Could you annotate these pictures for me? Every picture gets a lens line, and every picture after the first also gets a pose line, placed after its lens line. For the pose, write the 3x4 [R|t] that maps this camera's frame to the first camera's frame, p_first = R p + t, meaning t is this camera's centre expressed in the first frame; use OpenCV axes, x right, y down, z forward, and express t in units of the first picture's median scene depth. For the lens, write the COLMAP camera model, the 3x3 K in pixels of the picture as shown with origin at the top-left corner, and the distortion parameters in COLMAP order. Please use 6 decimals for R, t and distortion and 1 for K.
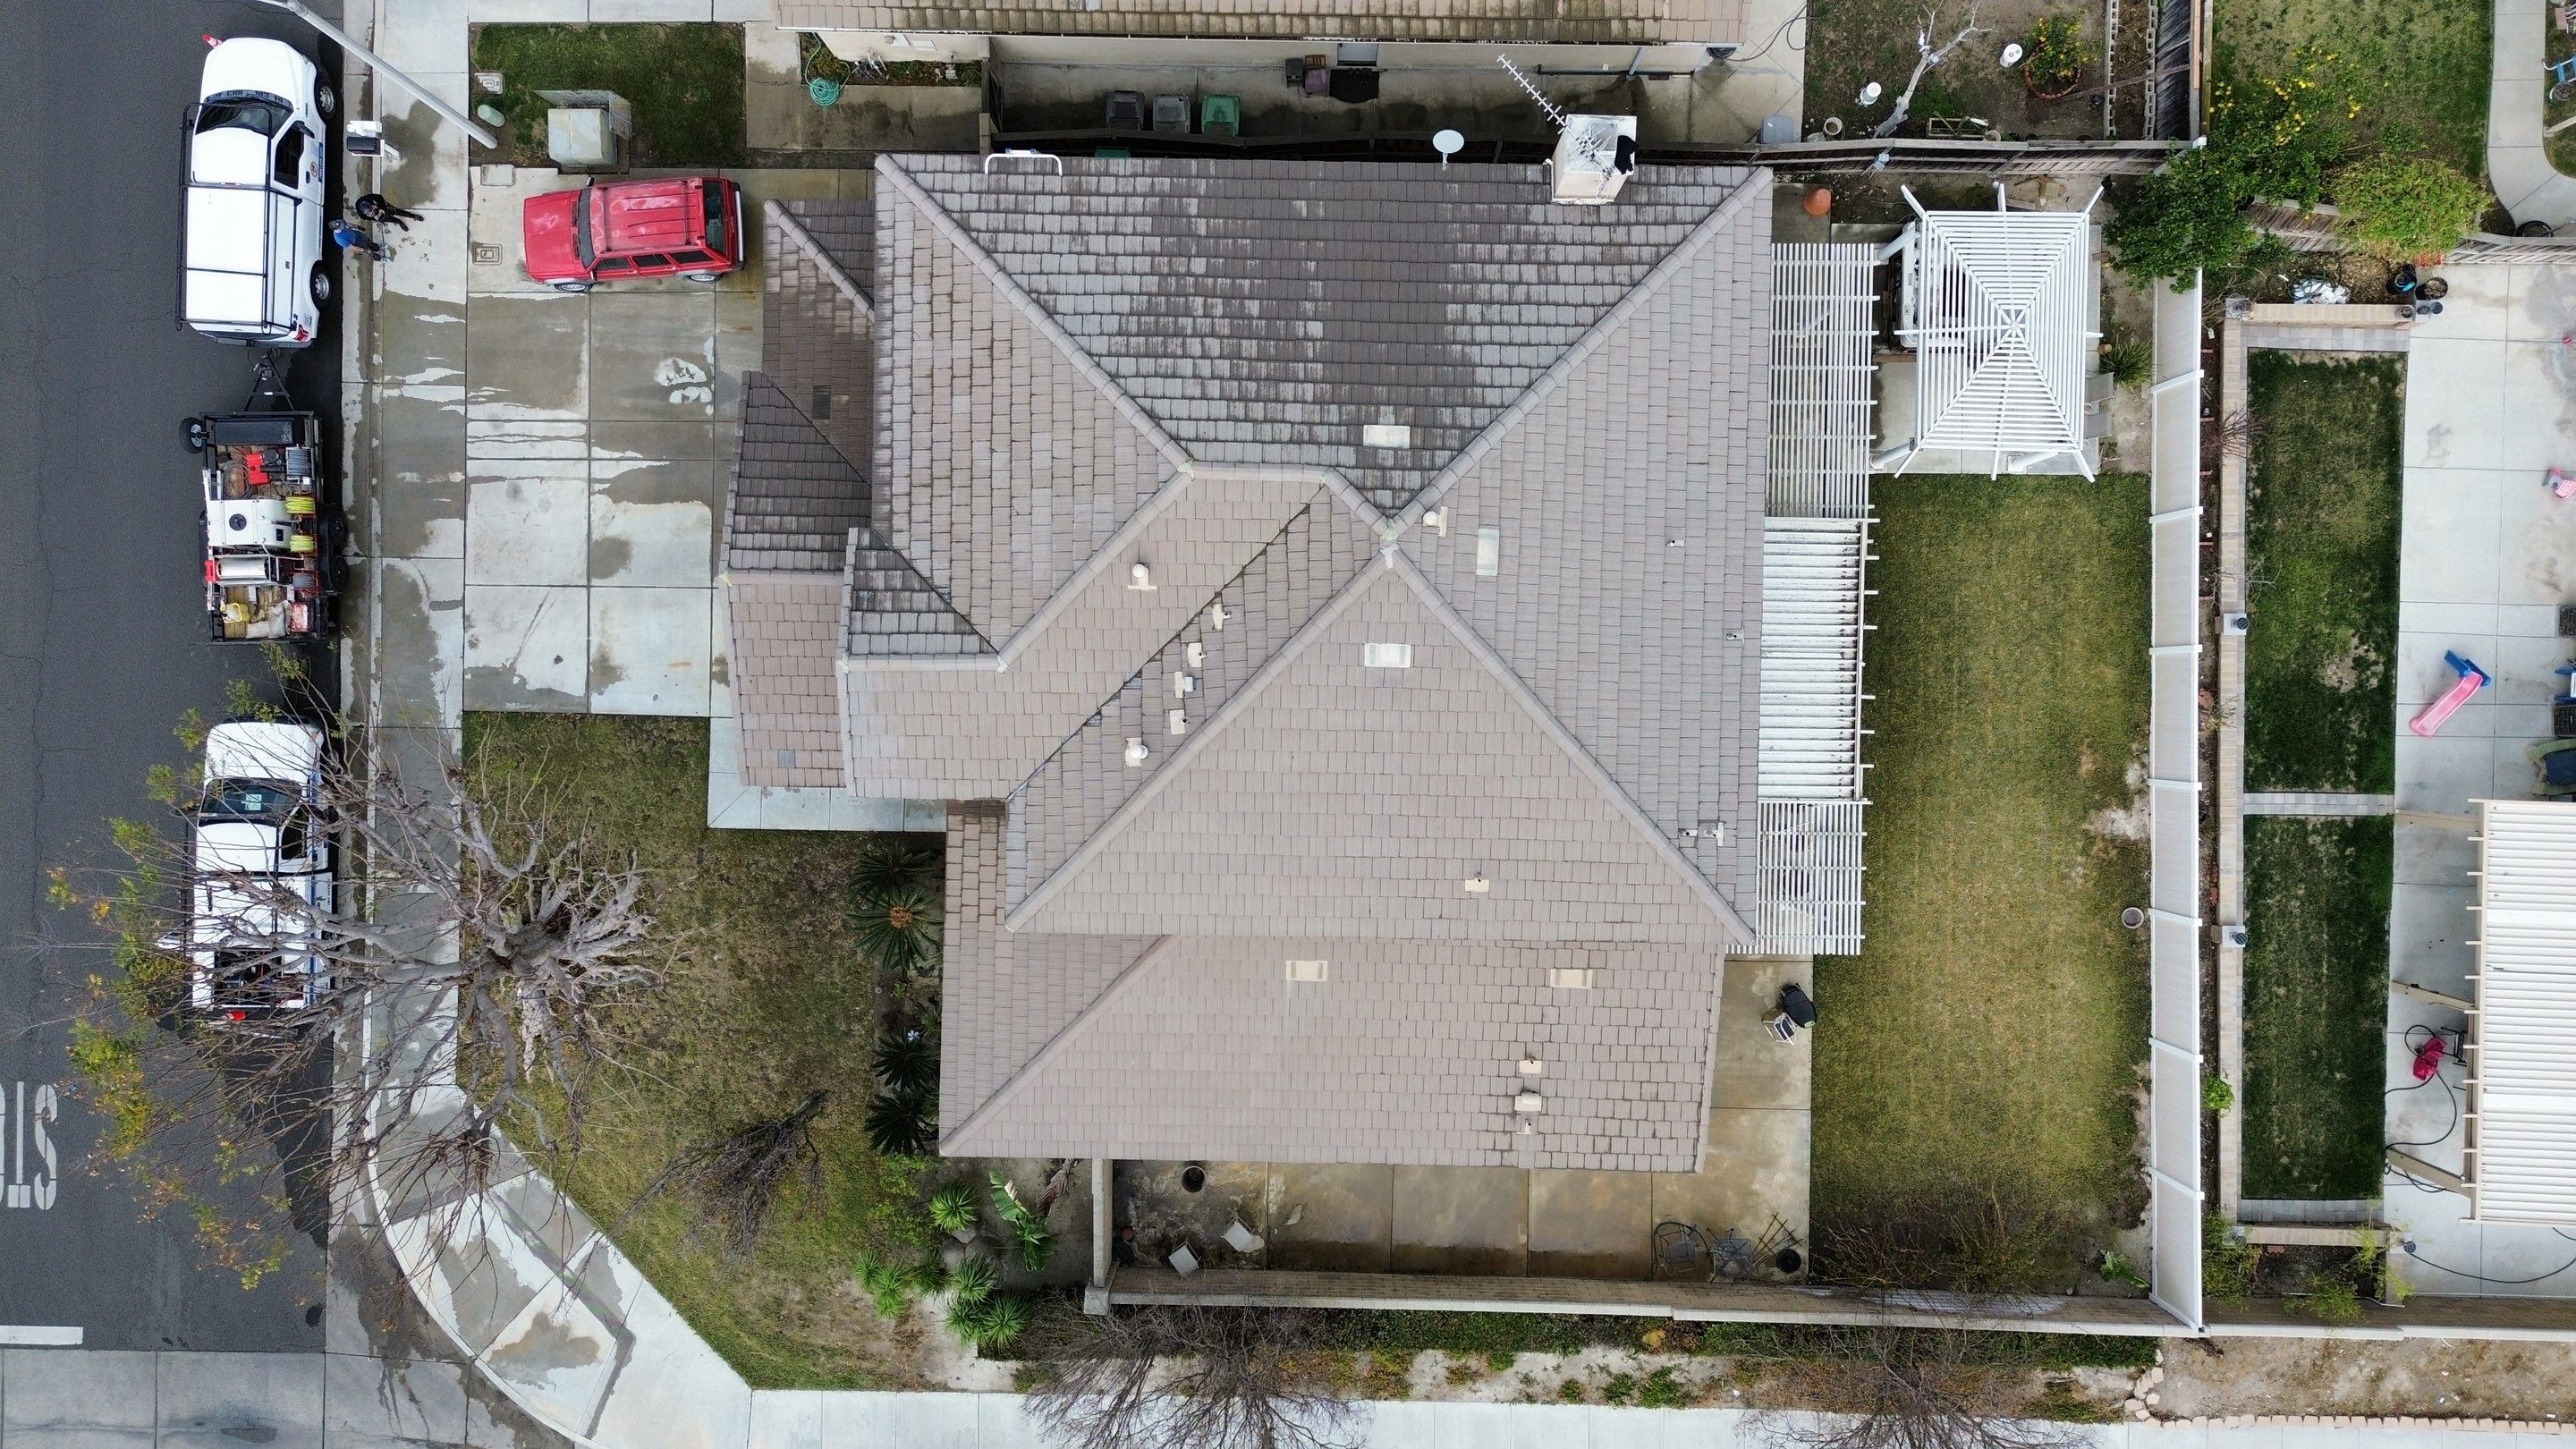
lens RADIAL K [[1808.1, 0, 1294.9], [0, 1808.1, 749.0], [0, 0, 1]] dist [0.069327, -0.056700]
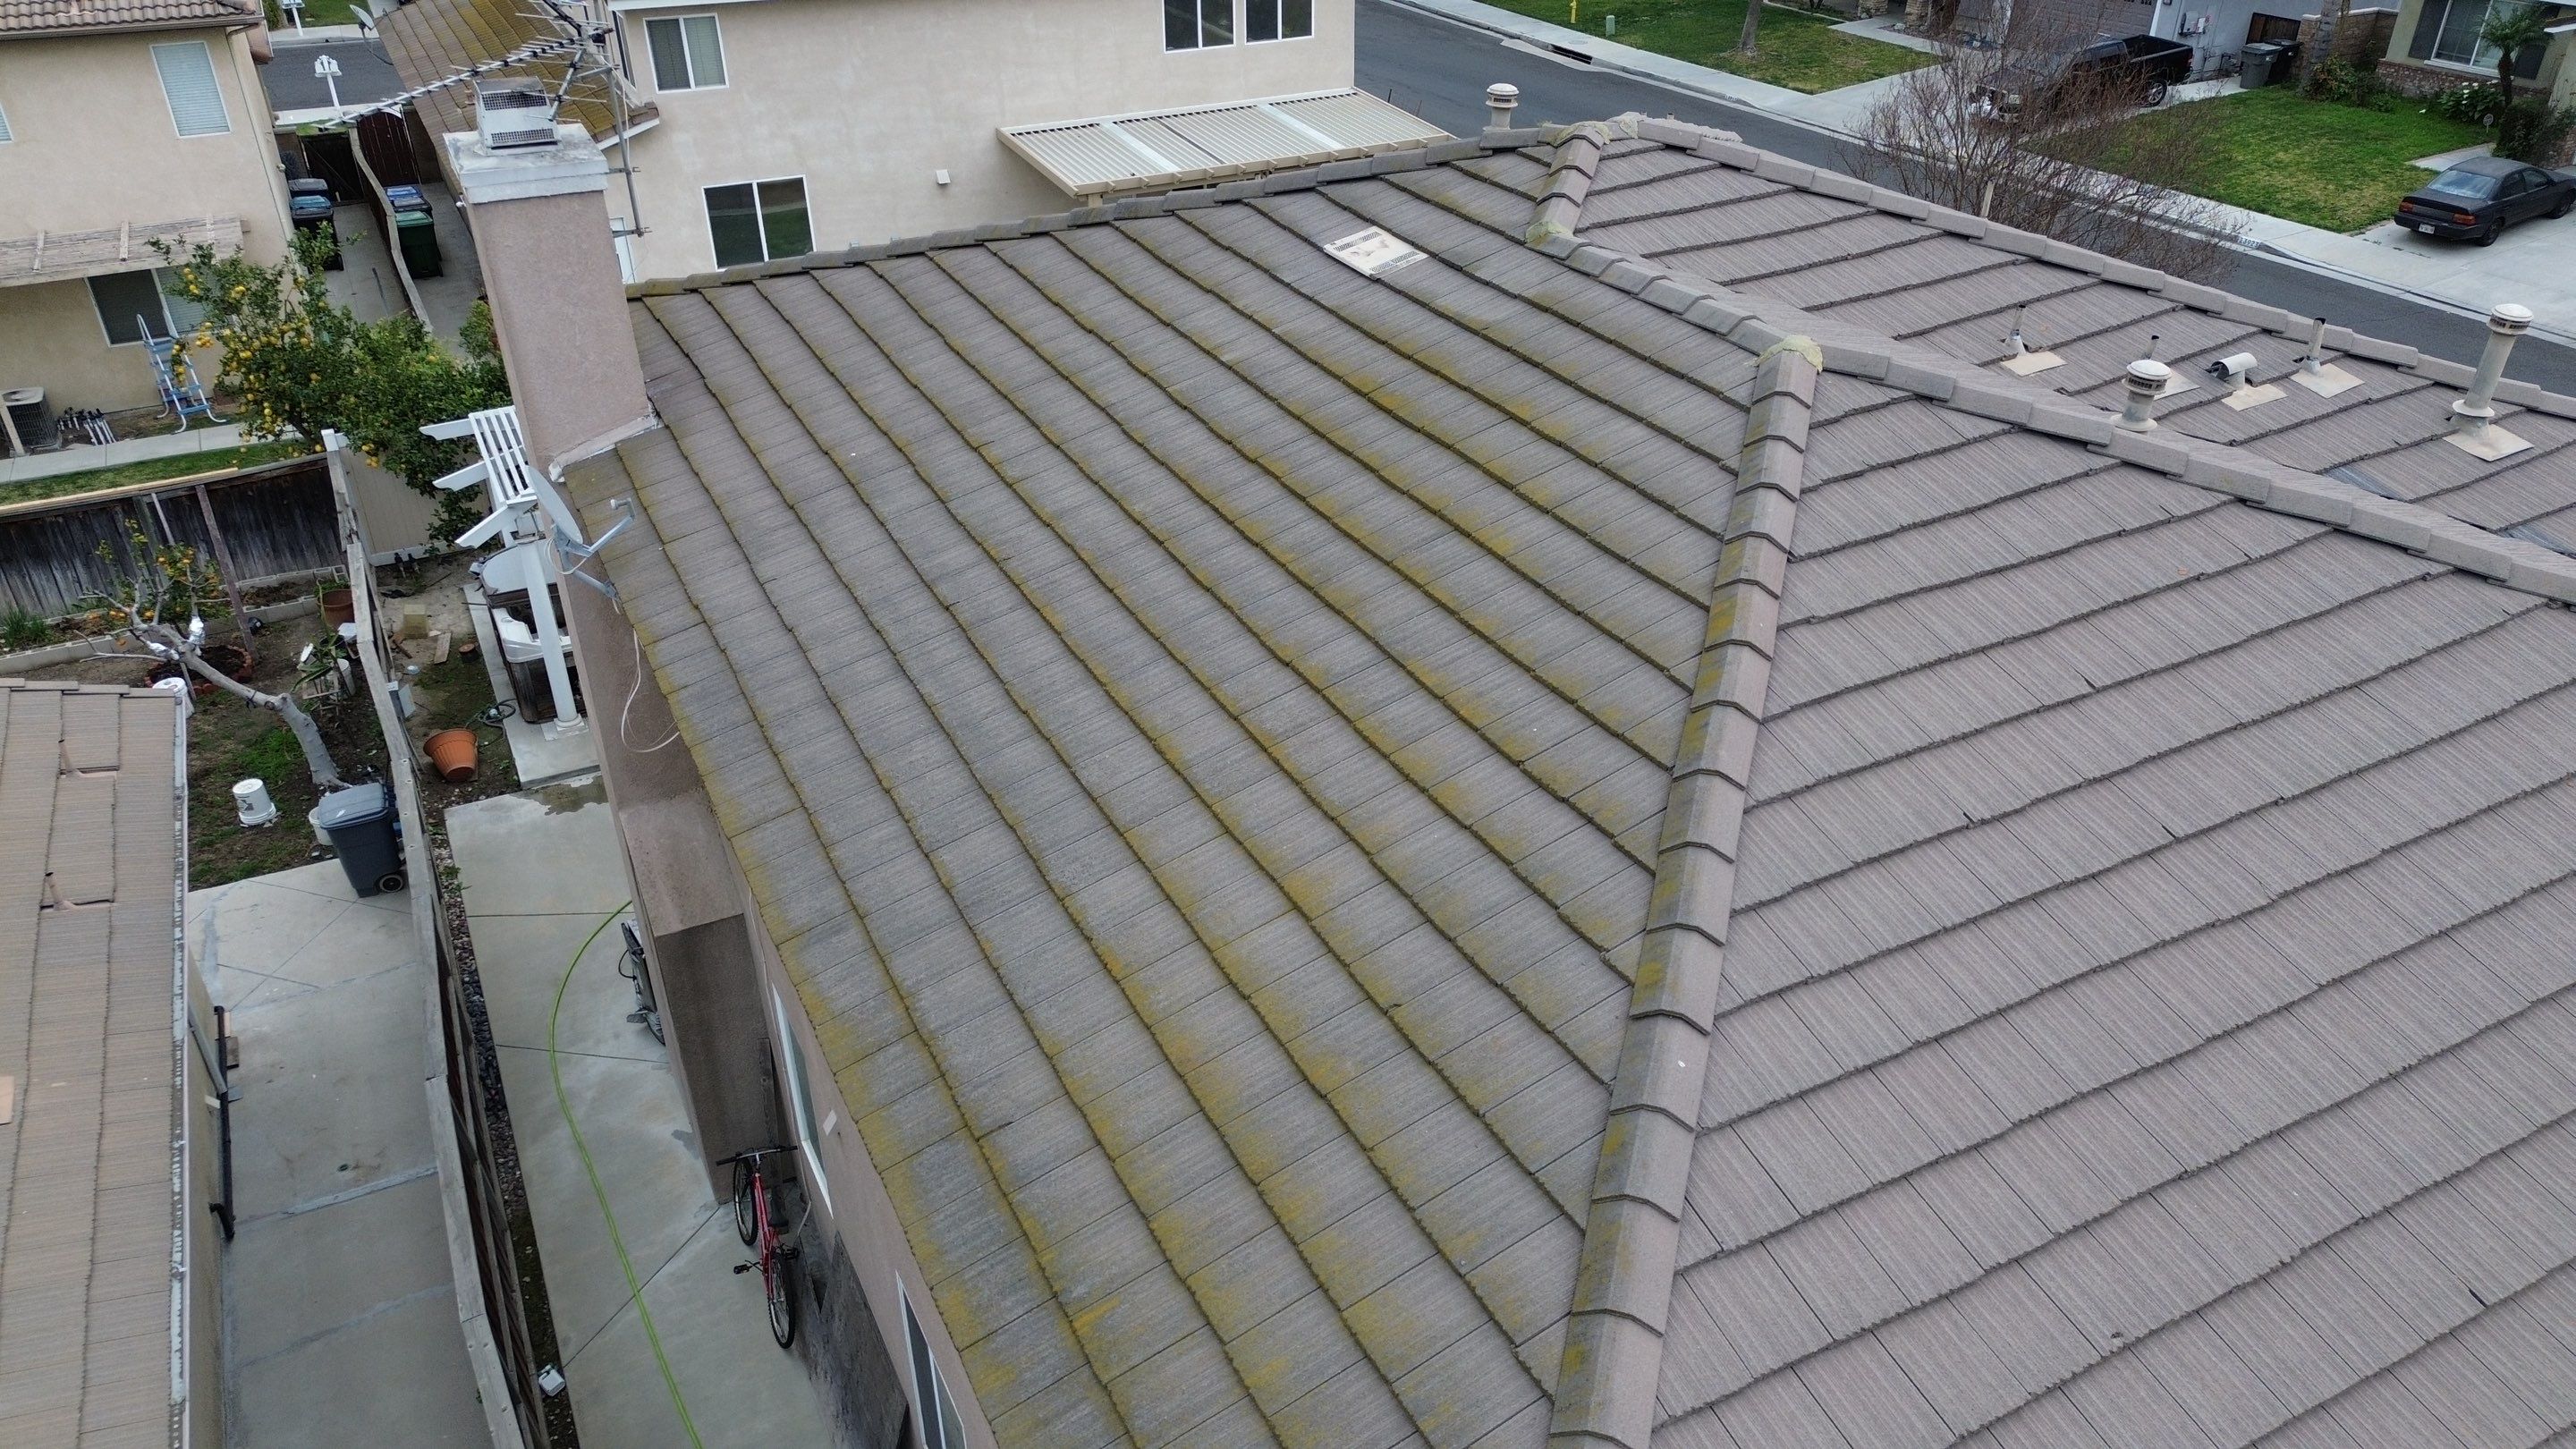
lens RADIAL K [[1808.1, 0, 1299.0], [0, 1808.1, 713.6], [0, 0, 1]] dist [0.069327, -0.056700]
pose [[-0.481656, -0.439045, 0.758450, -0.245218], [0.875820, -0.271555, 0.398996, -0.321791], [0.030784, 0.856445, 0.515320, 0.767627]]
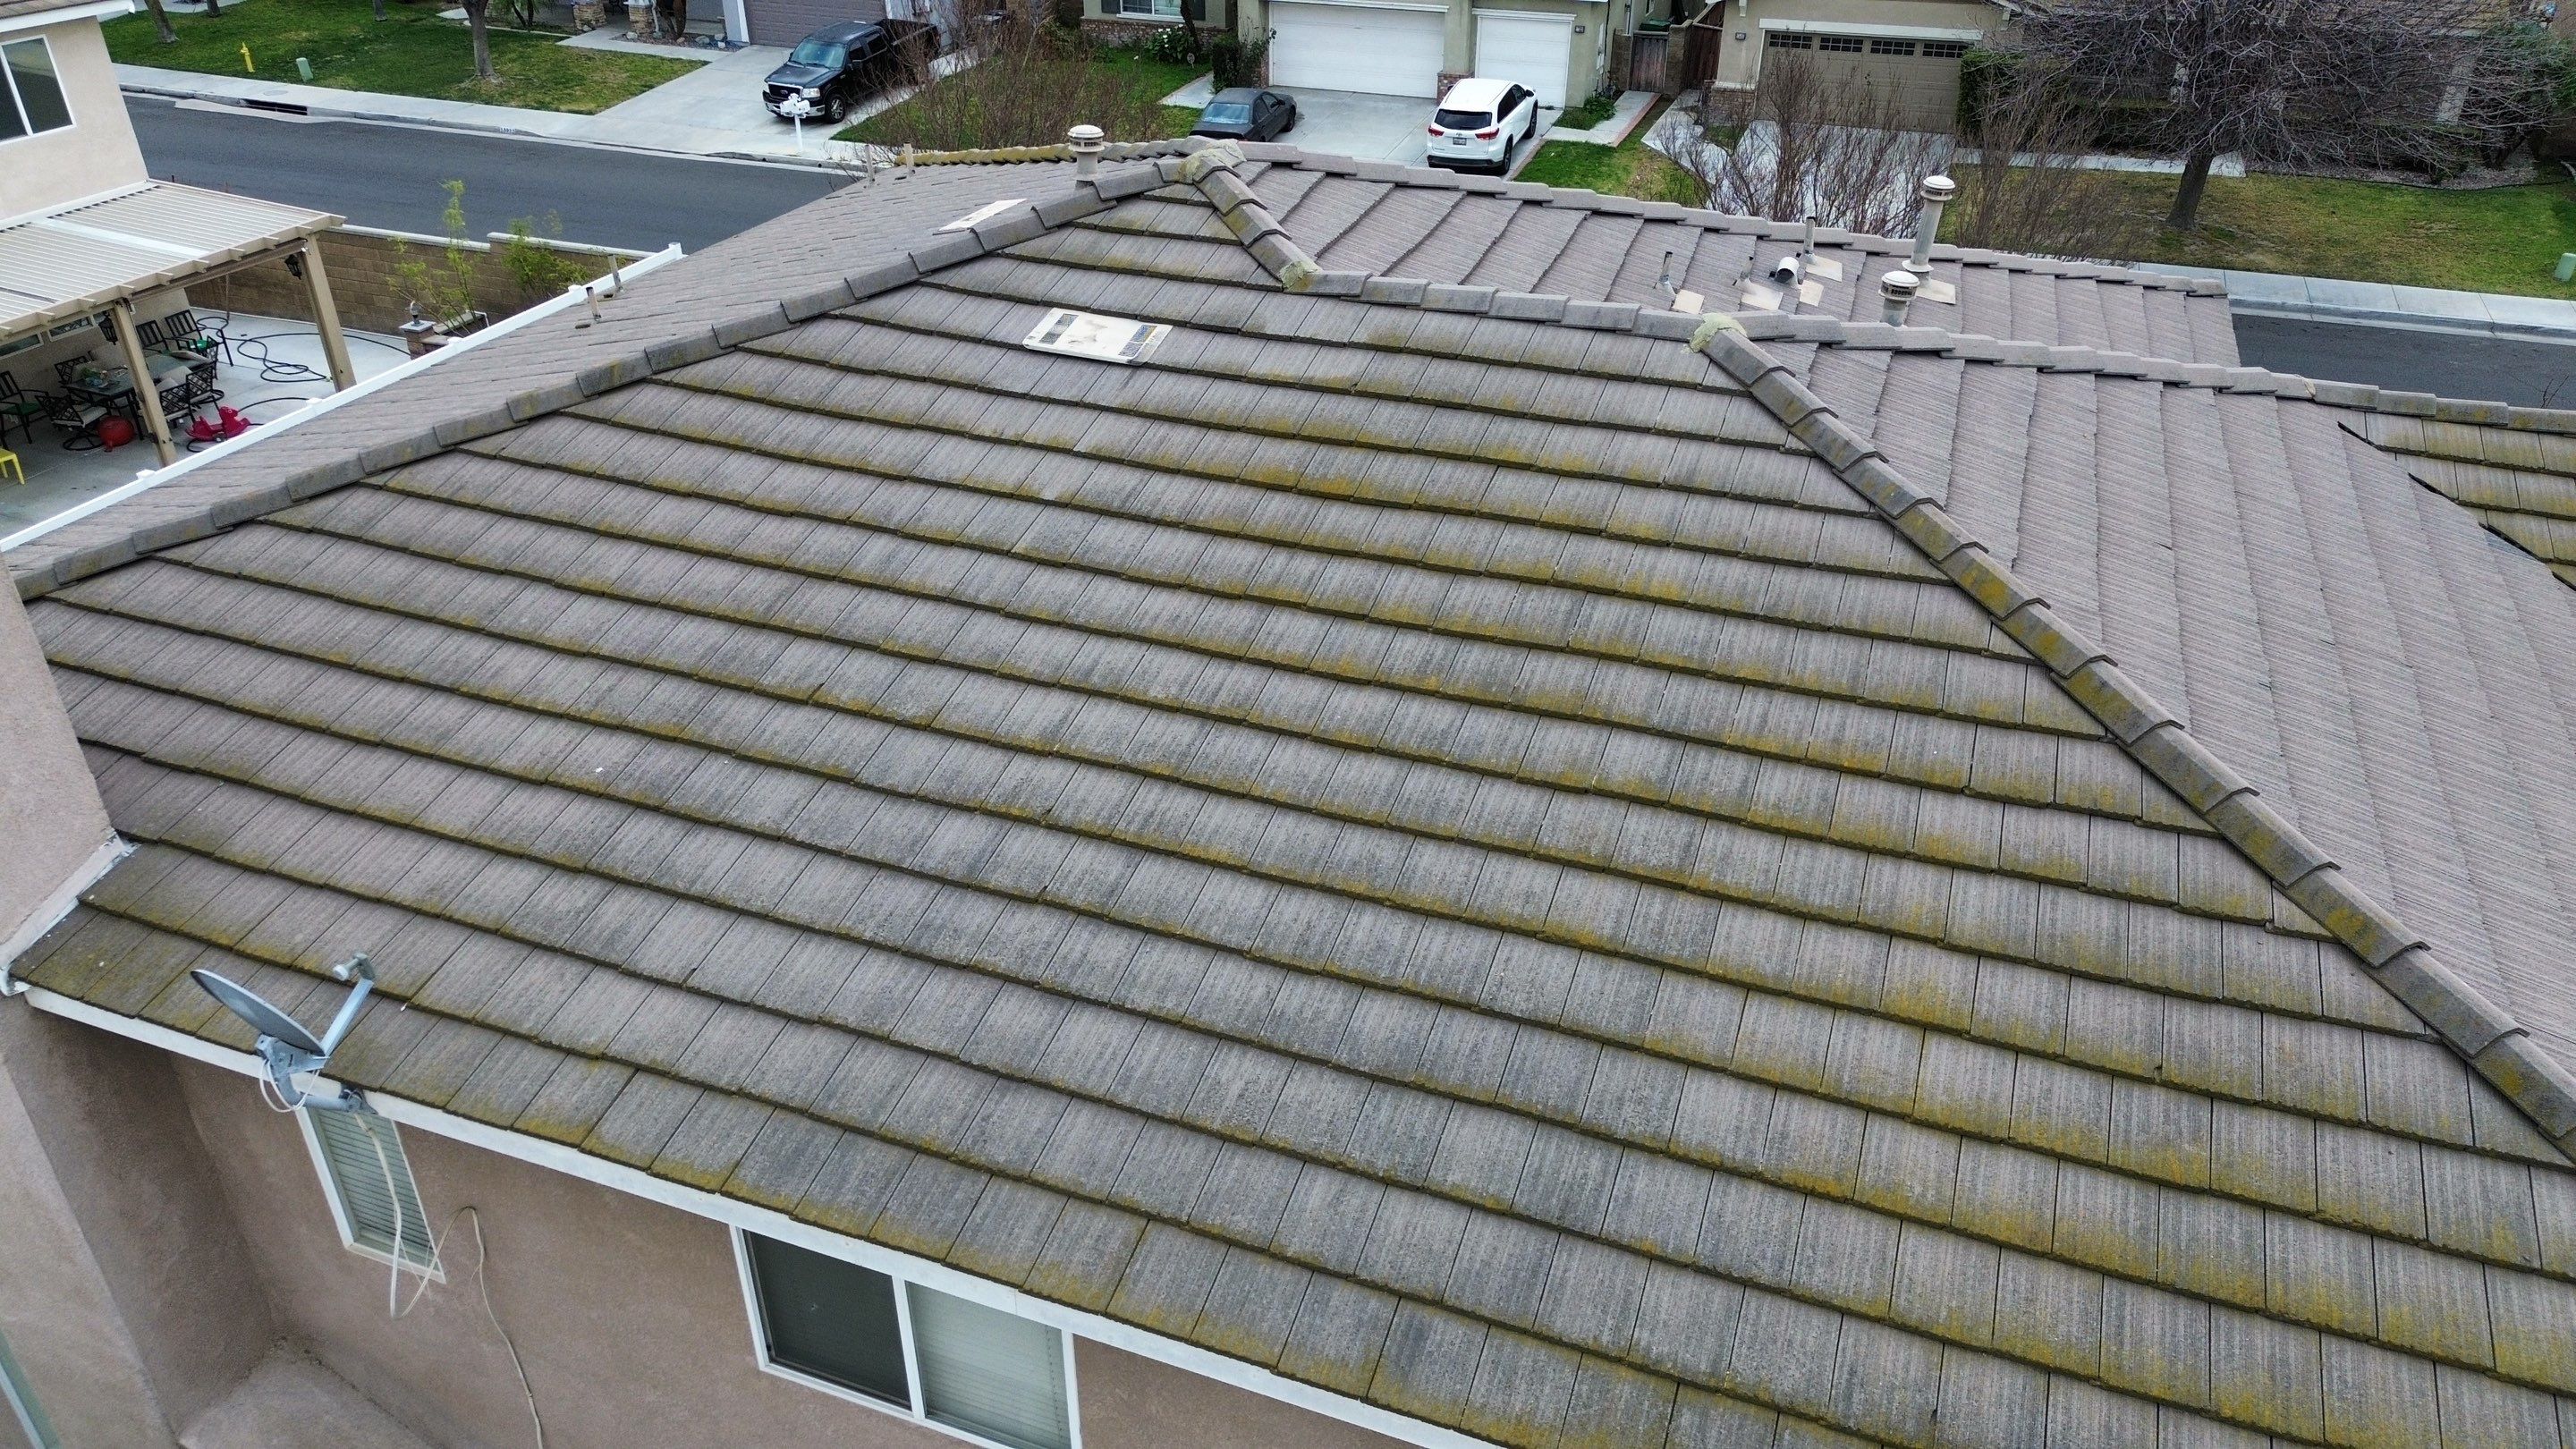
lens RADIAL K [[1808.1, 0, 1291.2], [0, 1808.1, 701.8], [0, 0, 1]] dist [0.069327, -0.056700]
pose [[-0.939641, -0.167073, 0.298598, -0.082036], [0.341796, -0.498619, 0.796589, -0.401307], [0.015798, 0.850568, 0.525628, 0.766579]]
